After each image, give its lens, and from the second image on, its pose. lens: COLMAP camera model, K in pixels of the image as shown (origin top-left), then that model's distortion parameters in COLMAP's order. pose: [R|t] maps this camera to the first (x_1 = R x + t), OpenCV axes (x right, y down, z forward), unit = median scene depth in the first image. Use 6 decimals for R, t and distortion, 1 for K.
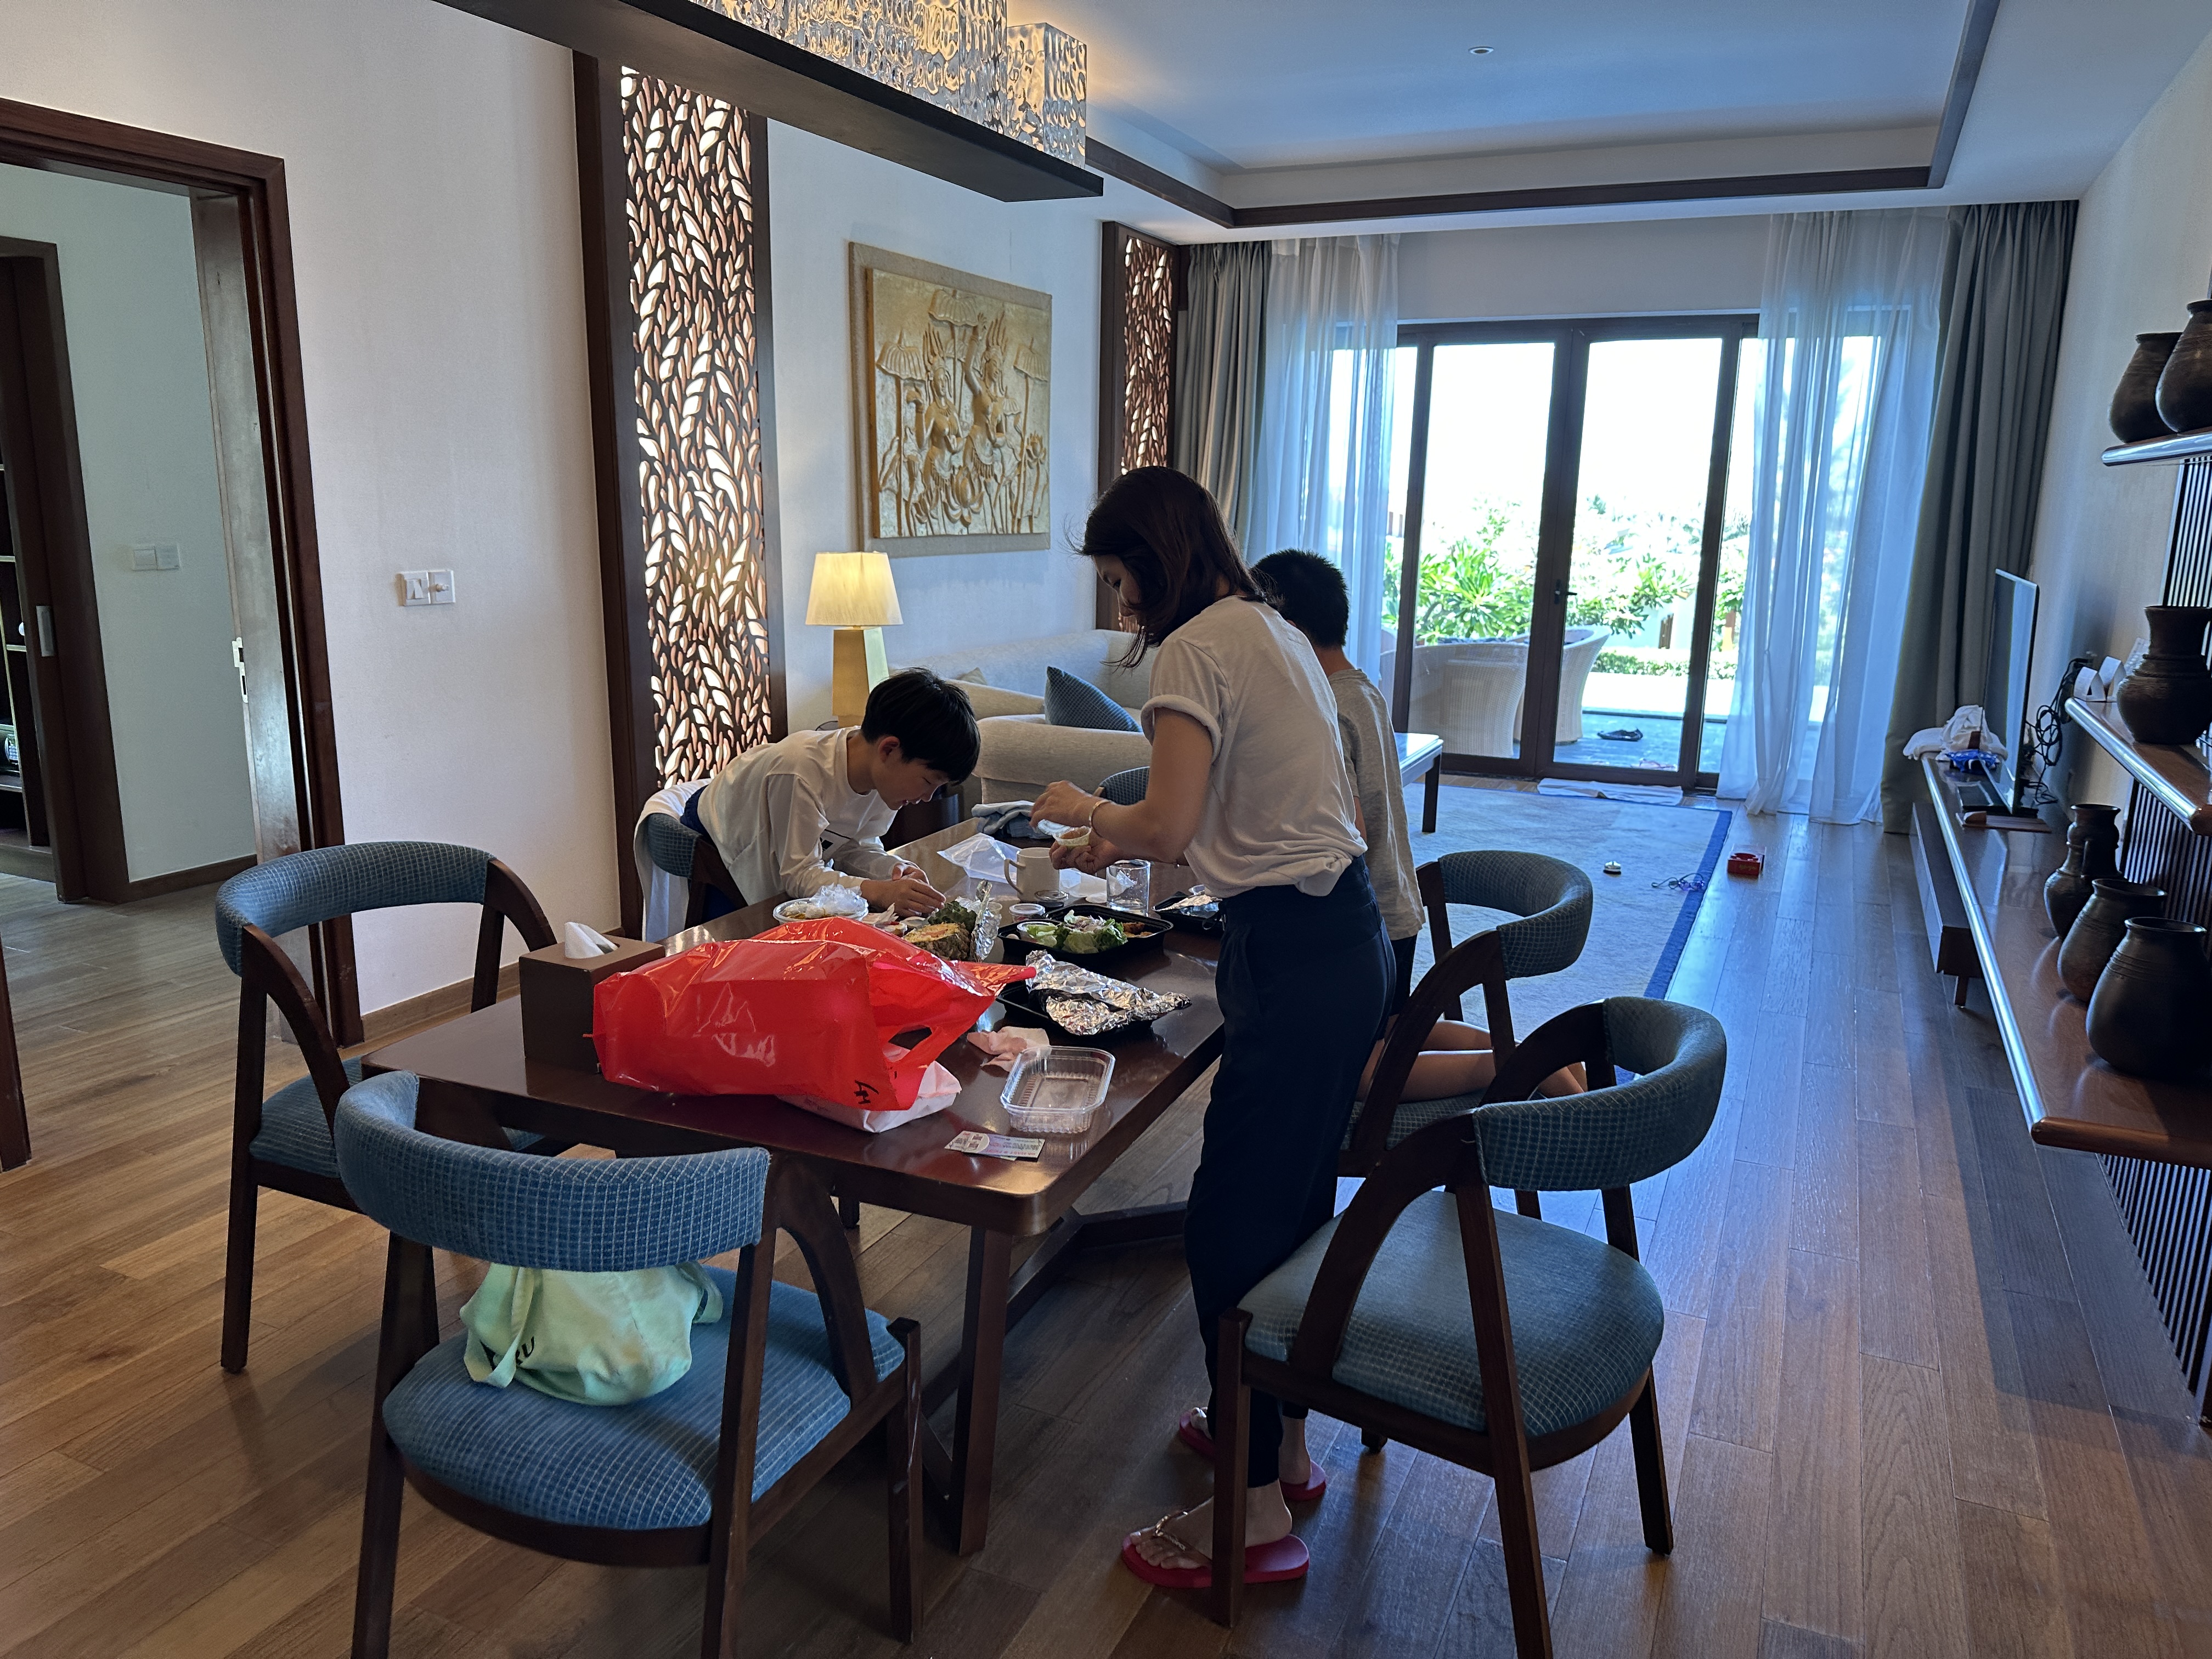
lens RADIAL K [[1574.8, 0, 1100.5], [0, 1574.8, 831.9], [0, 0, 1]] dist [0.029414, -0.017586]
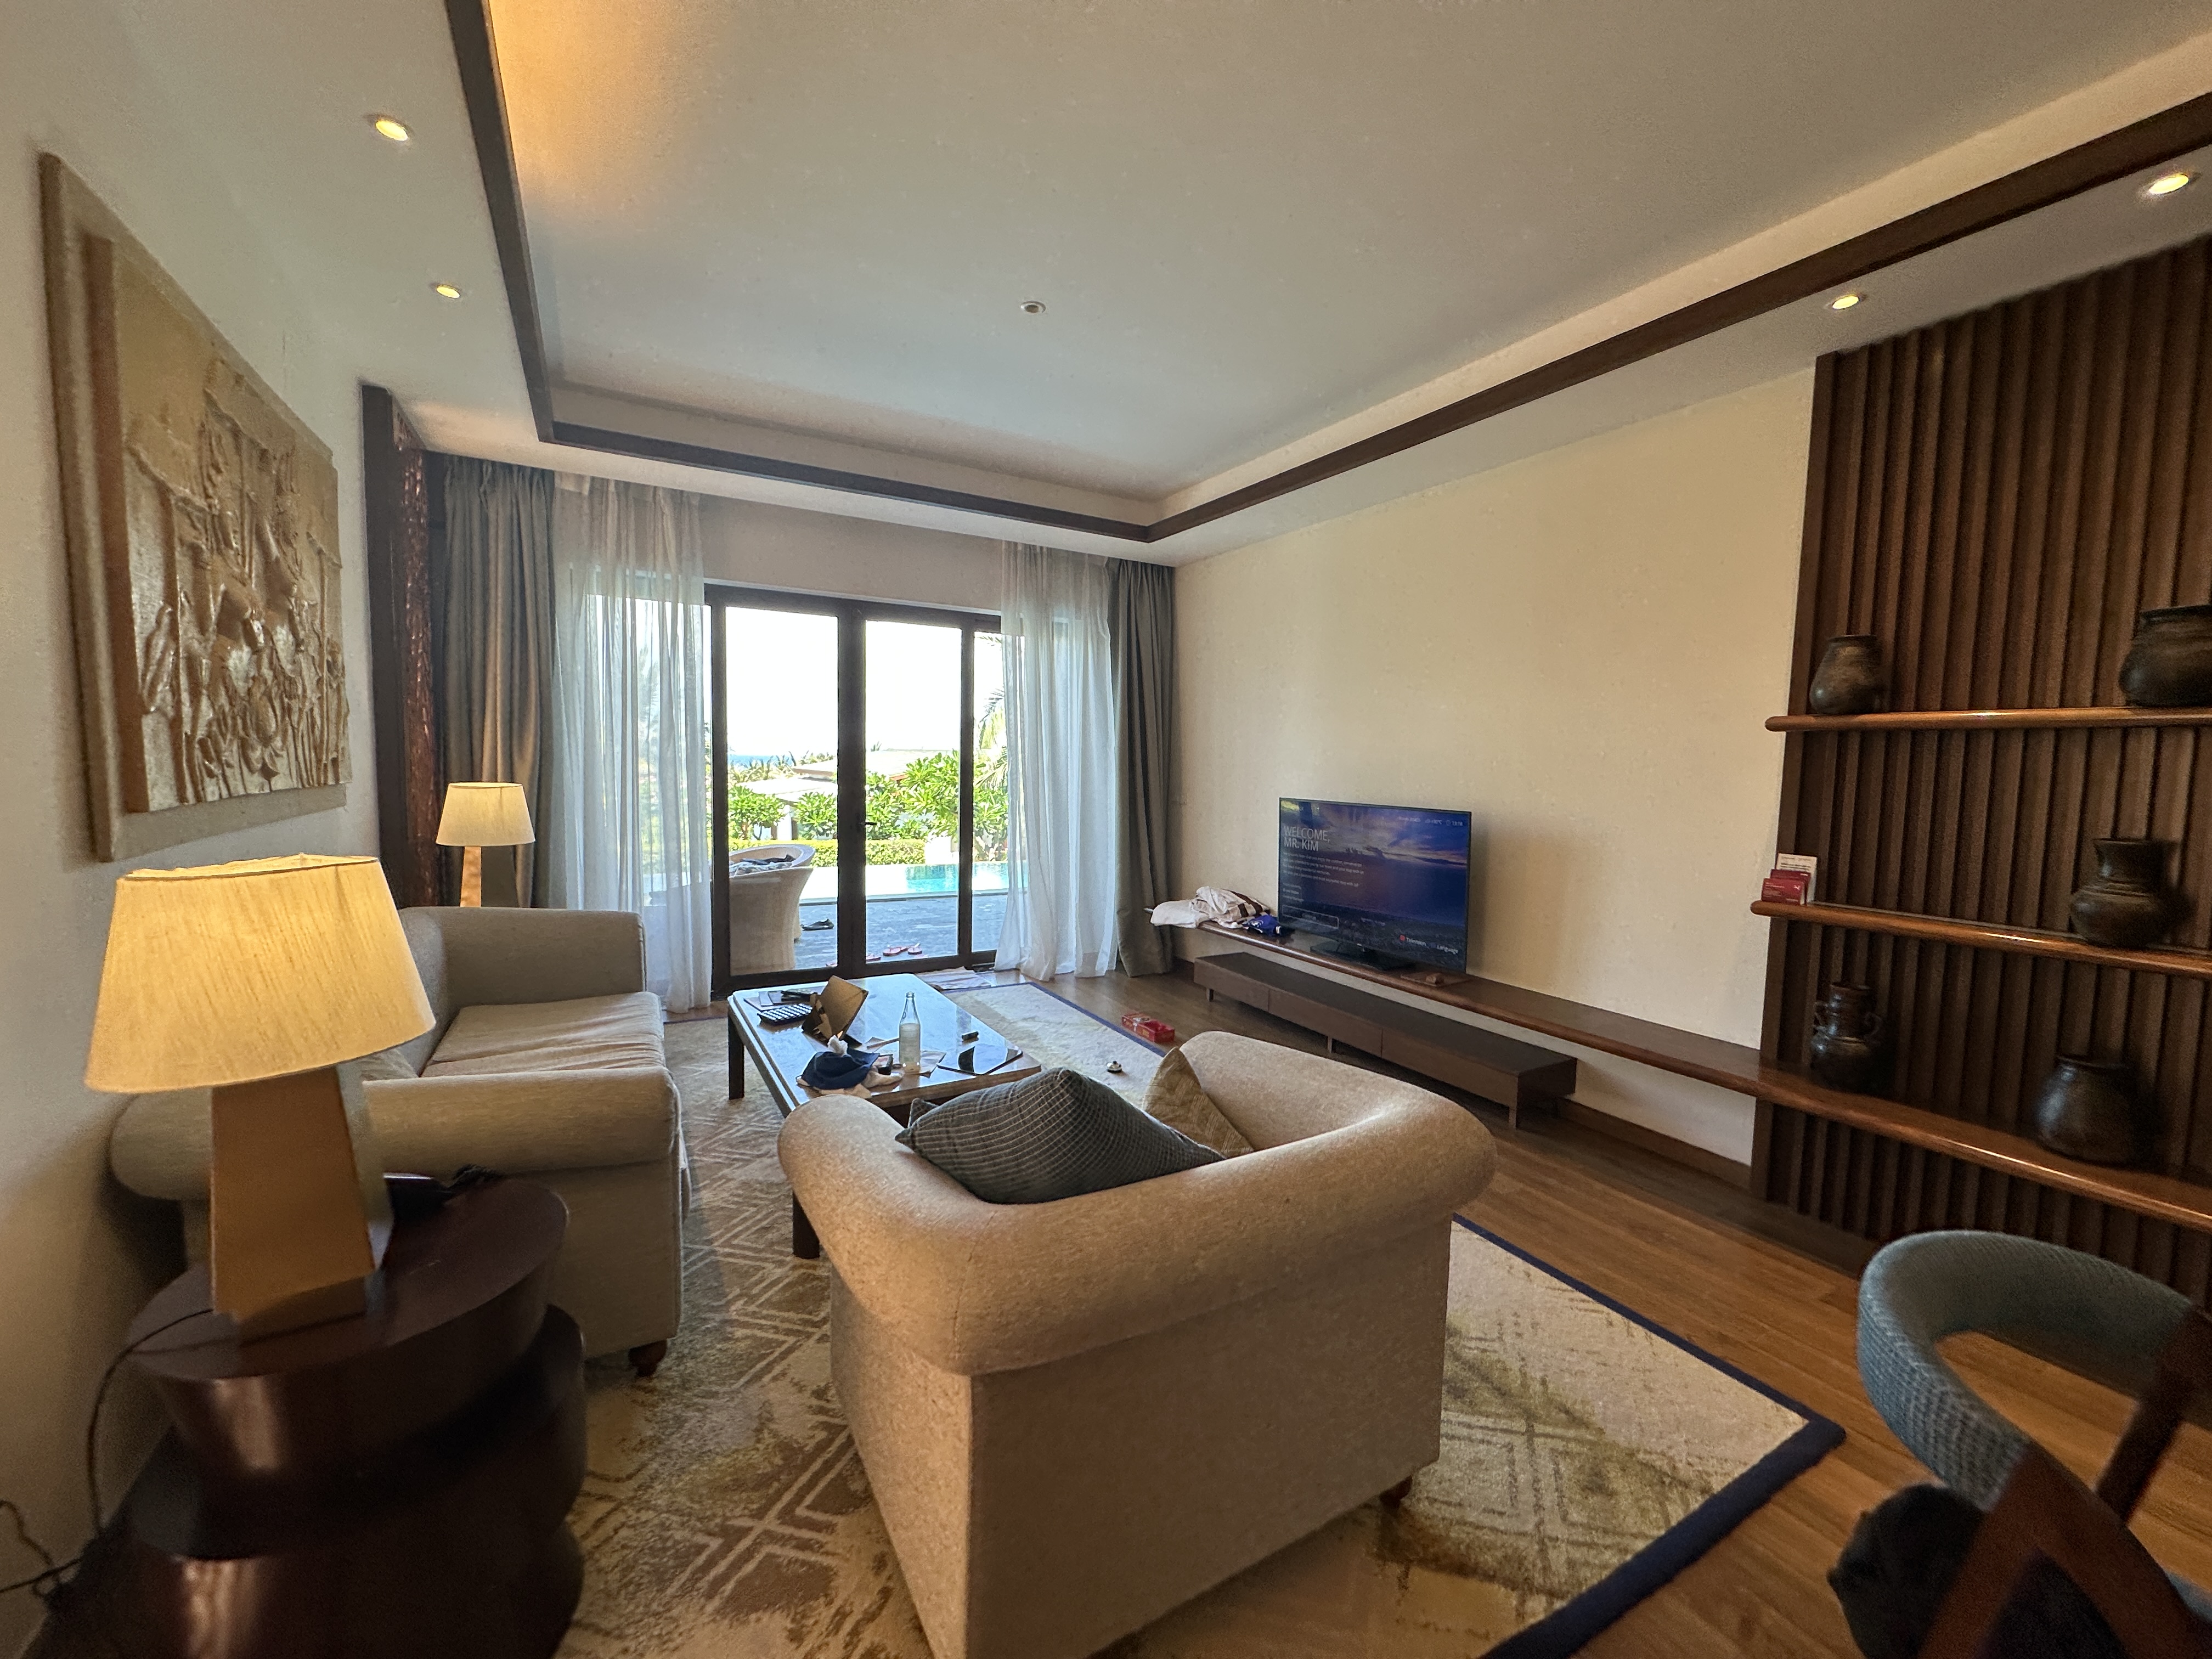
lens RADIAL K [[880.2, 0, 1106.8], [0, 880.2, 834.3], [0, 0, 1]] dist [-0.000259, 0.000441]
pose [[0.594364, -0.067503, 0.801358, -0.151850], [0.151778, 0.987979, -0.029350, -0.108189], [-0.789744, 0.139074, 0.597464, 0.520365]]
